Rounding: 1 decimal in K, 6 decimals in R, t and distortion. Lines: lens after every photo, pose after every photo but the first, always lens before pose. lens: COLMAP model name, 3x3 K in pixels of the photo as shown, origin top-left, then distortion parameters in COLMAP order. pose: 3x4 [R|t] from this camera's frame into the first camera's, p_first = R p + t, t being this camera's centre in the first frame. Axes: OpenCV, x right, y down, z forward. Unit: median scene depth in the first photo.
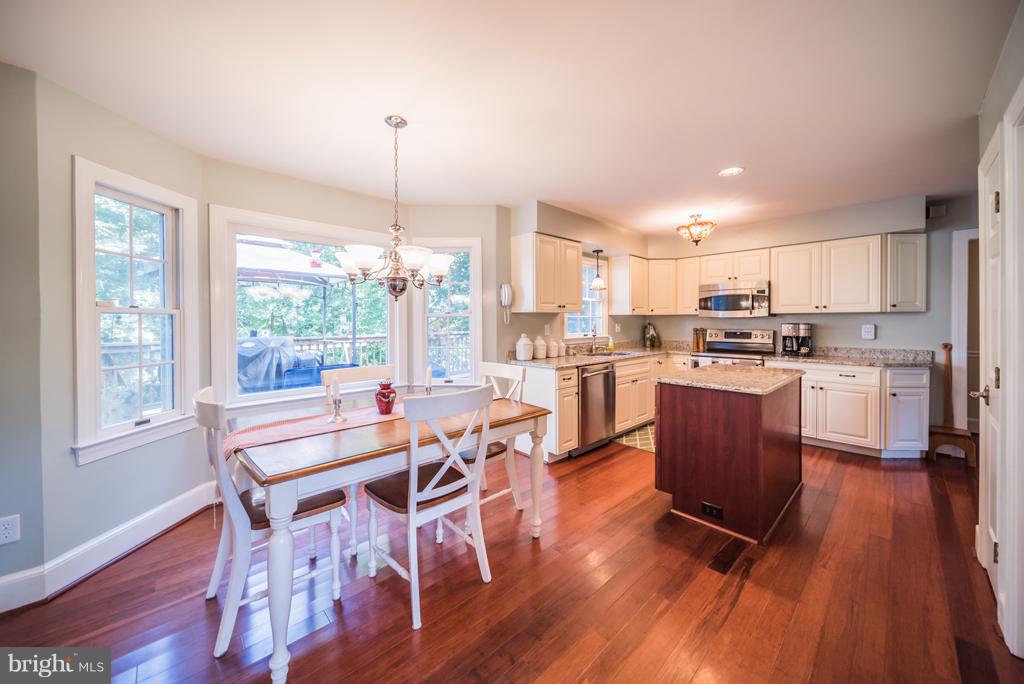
lens RADIAL K [[373.9, 0, 513.5], [0, 373.9, 314.6], [0, 0, 1]] dist [-0.000568, -0.000053]
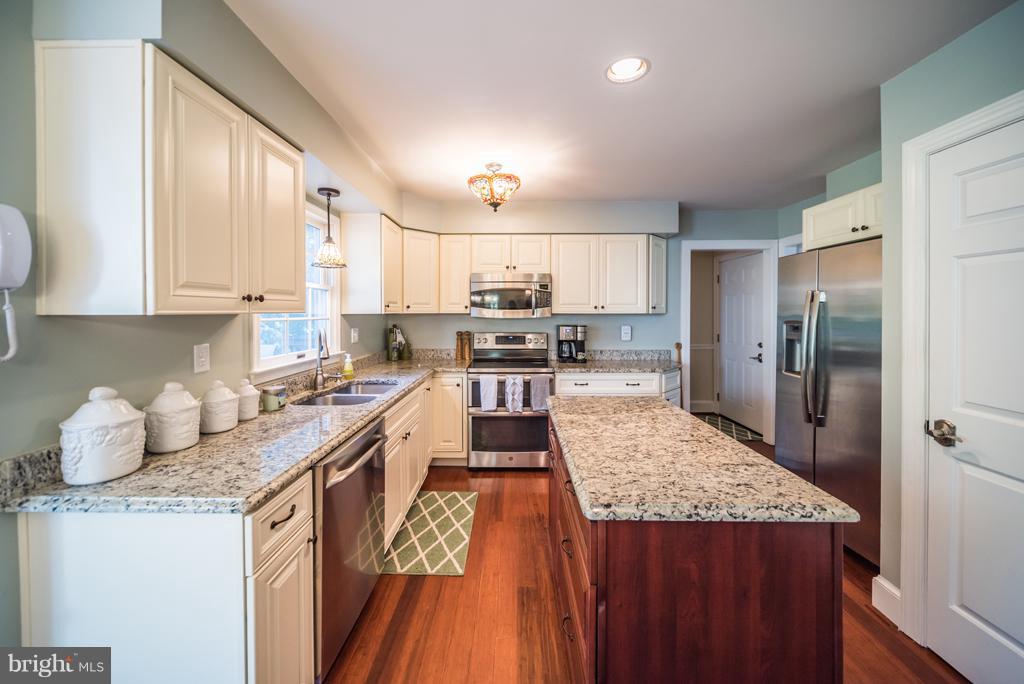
lens RADIAL K [[373.9, 0, 513.5], [0, 373.9, 314.6], [0, 0, 1]] dist [-0.000568, -0.000053]
pose [[0.700866, -0.001569, 0.713292, 0.039796], [-0.014571, 0.999757, 0.016517, -0.013699], [-0.713144, -0.021970, 0.700673, 0.493657]]
